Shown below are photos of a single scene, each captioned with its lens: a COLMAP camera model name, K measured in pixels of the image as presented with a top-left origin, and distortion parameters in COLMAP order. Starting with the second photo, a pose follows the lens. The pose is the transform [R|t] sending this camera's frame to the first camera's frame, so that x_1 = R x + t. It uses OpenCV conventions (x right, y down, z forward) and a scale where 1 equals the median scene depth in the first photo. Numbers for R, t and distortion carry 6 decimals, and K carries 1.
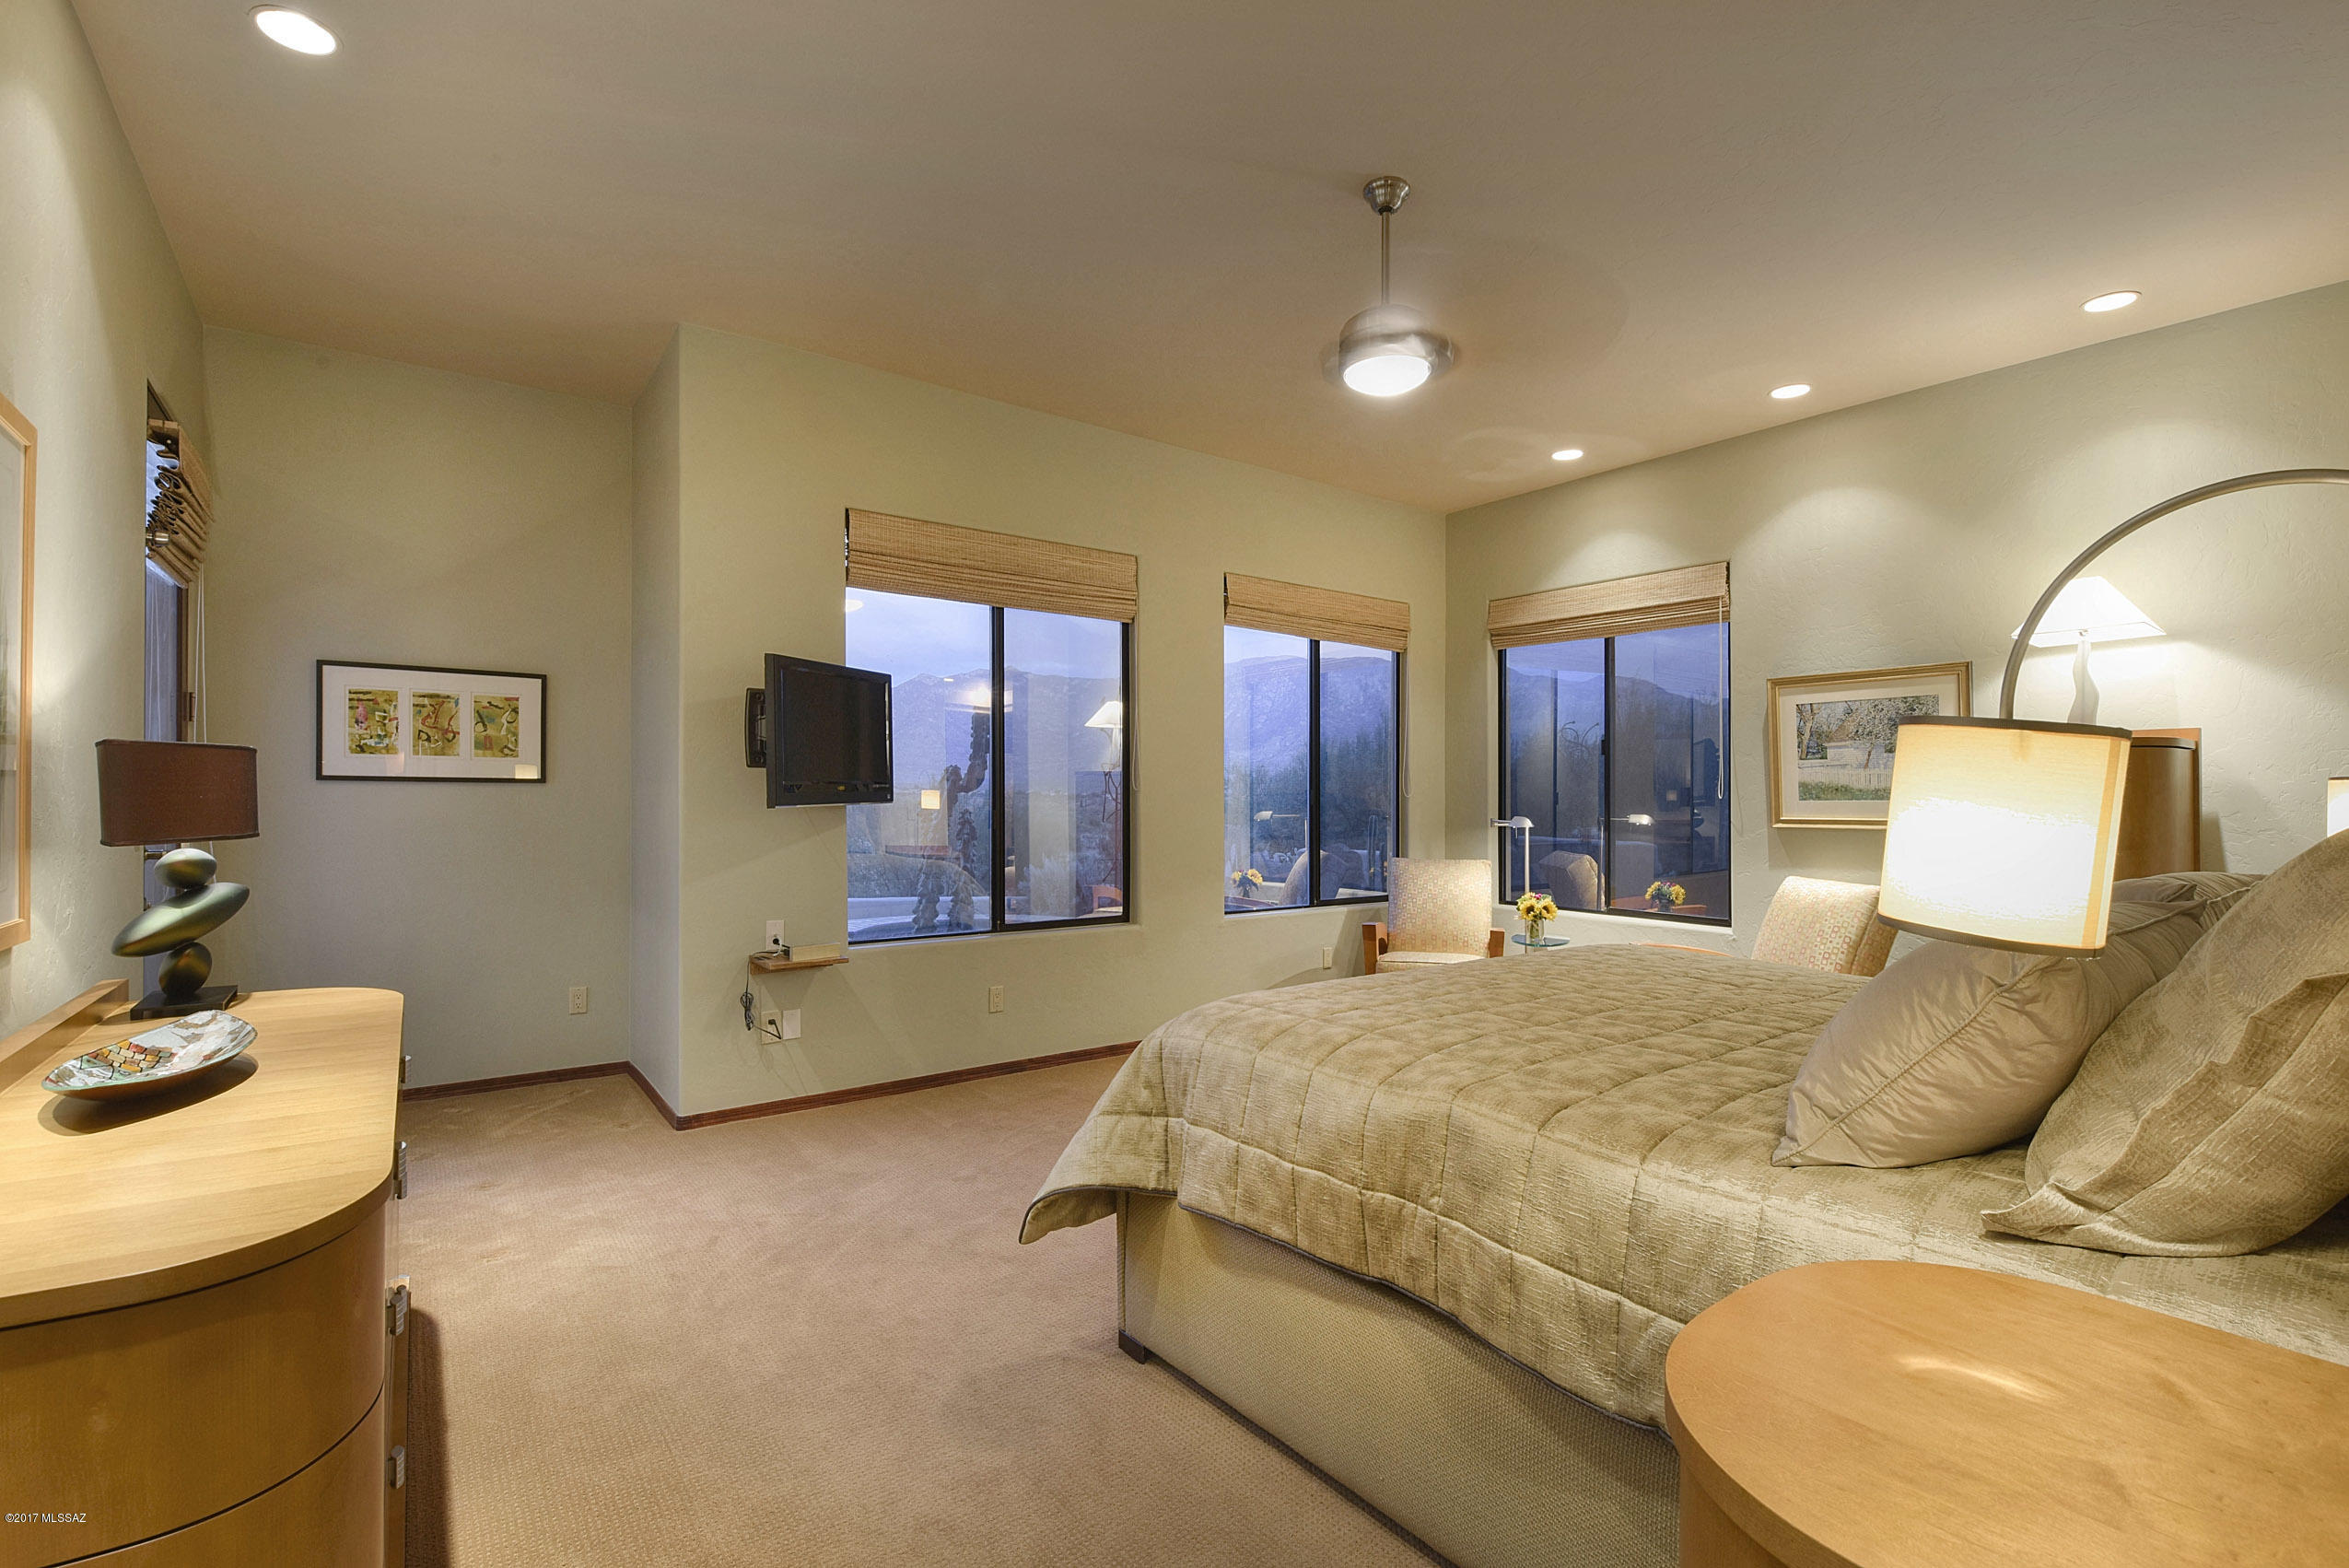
lens RADIAL K [[998.7, 0, 1181.8], [0, 998.7, 802.4], [0, 0, 1]] dist [0.000101, -0.000123]
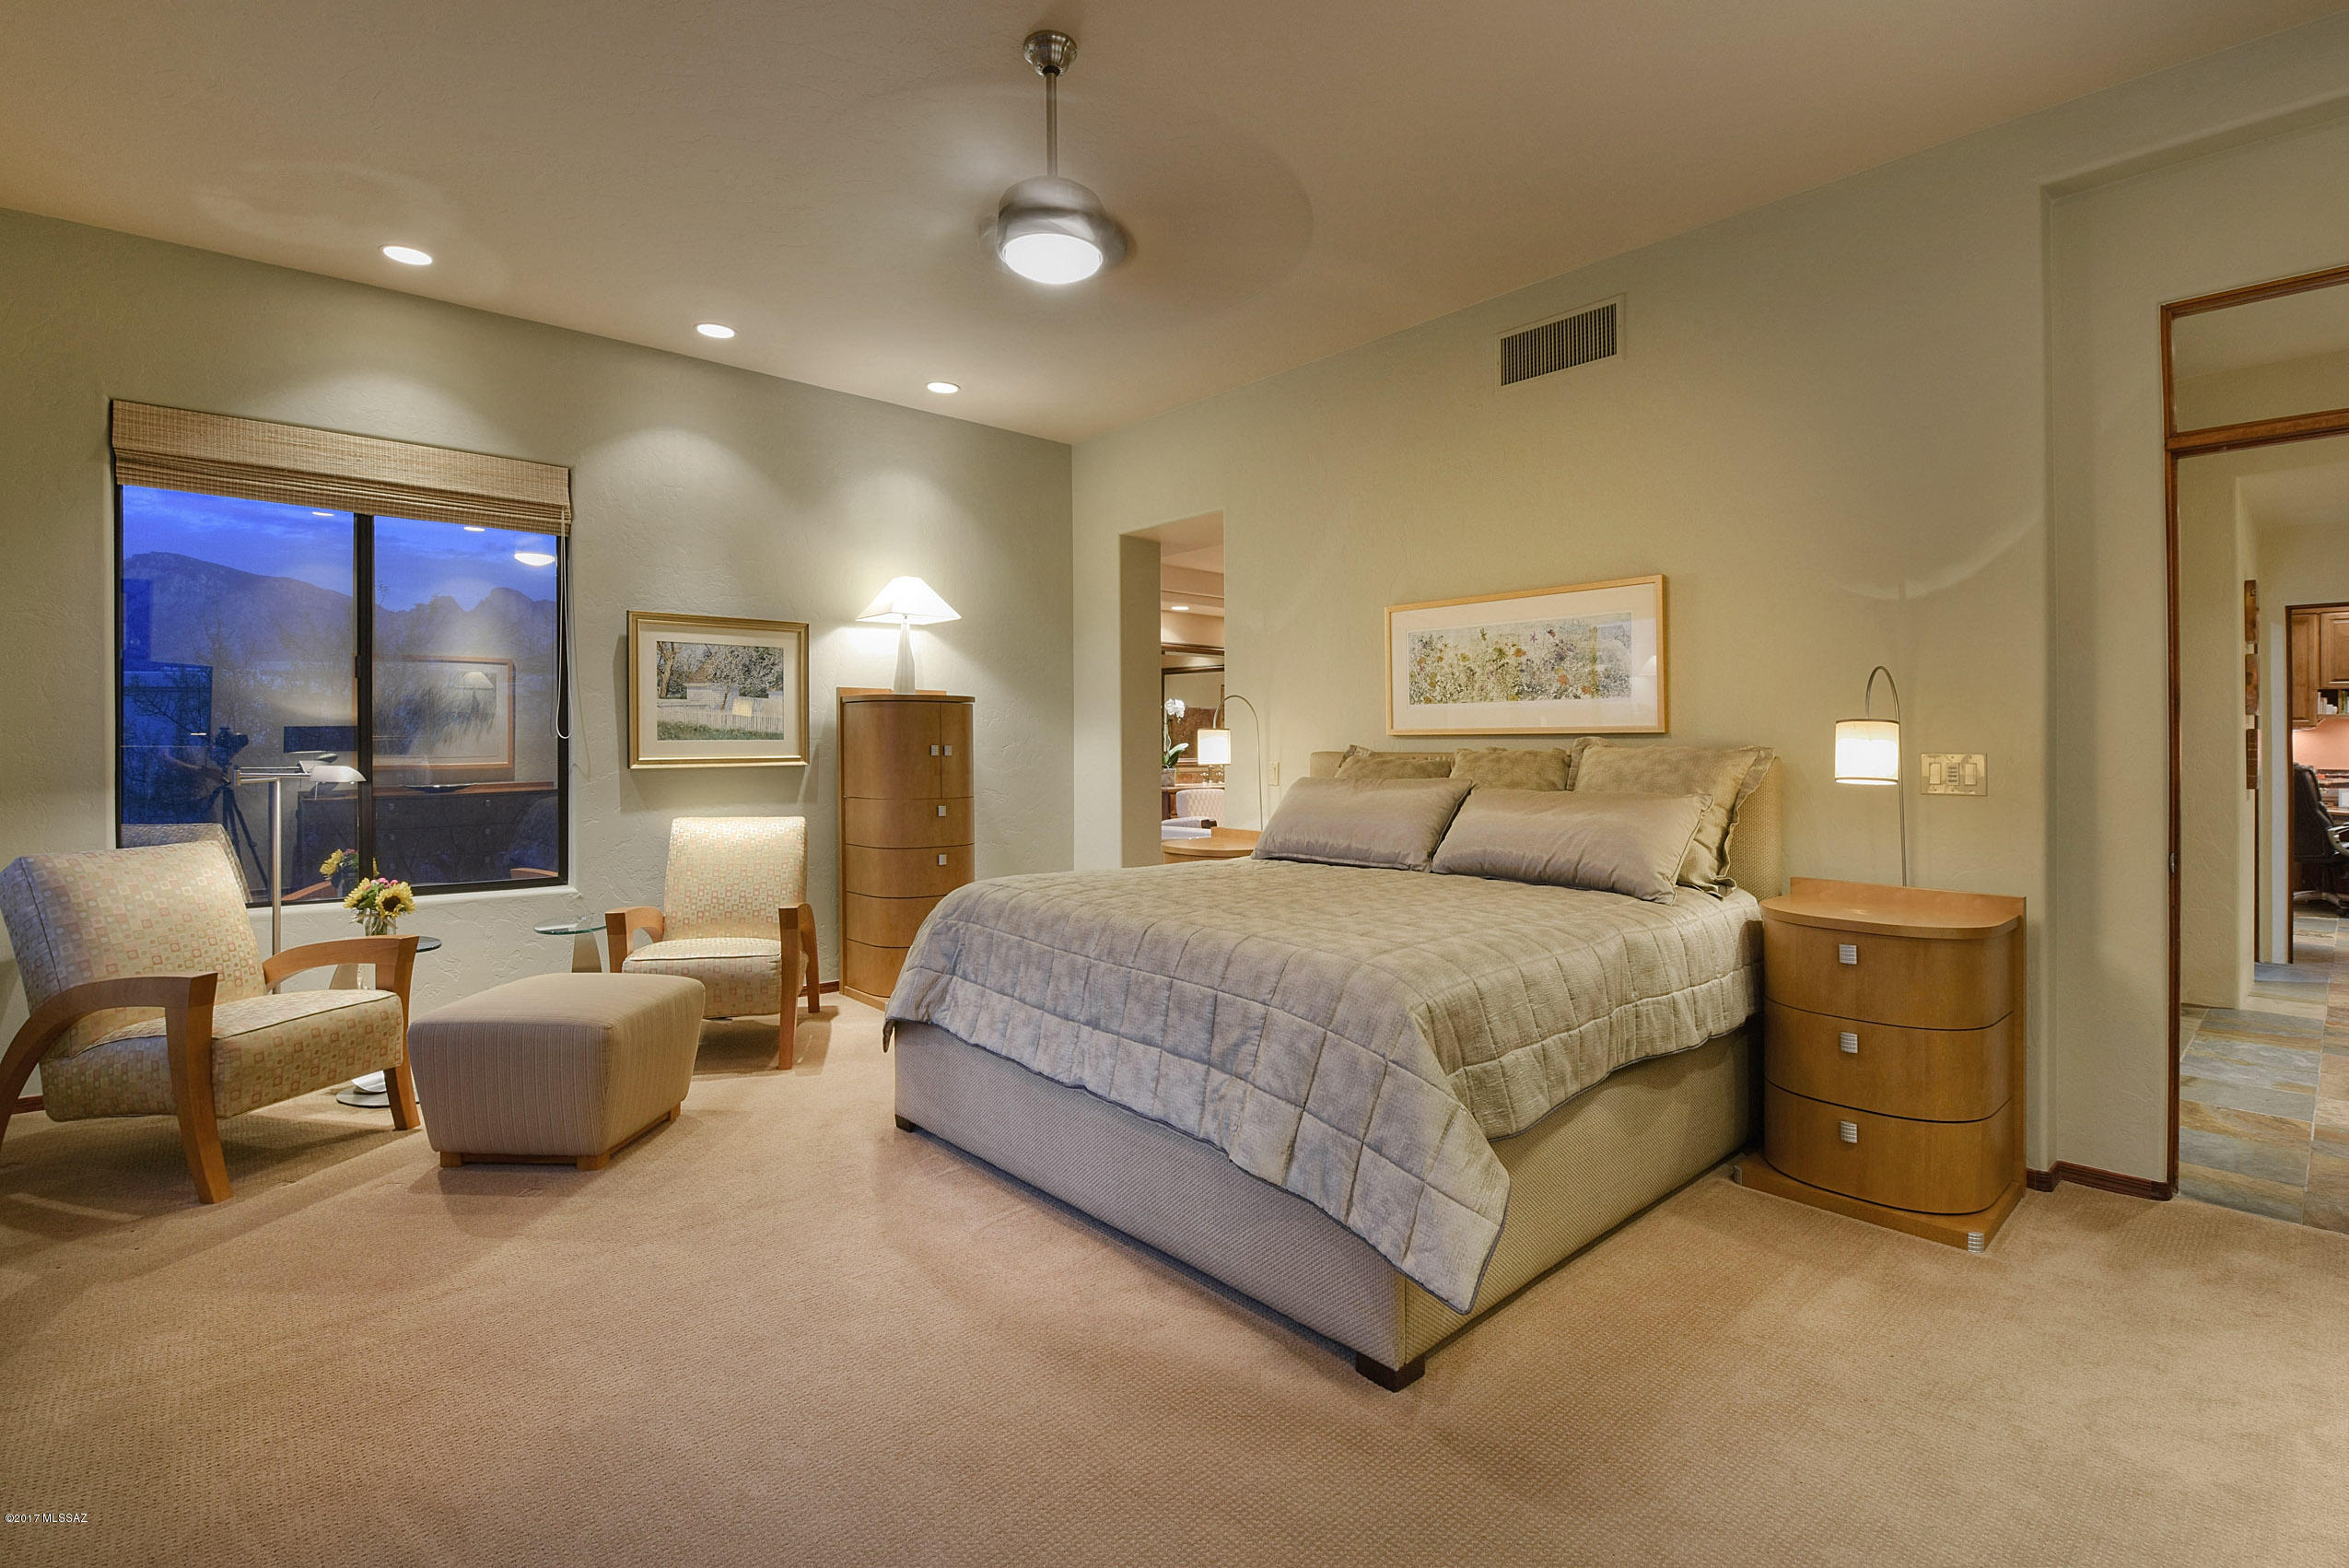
lens RADIAL K [[1038.7, 0, 1174.0], [0, 1038.7, 737.8], [0, 0, 1]] dist [-0.003572, -0.000442]
pose [[-0.054740, -0.004389, 0.998491, -0.420390], [0.003734, 0.999982, 0.004601, -0.007209], [-0.998494, 0.003980, -0.054722, 0.558484]]
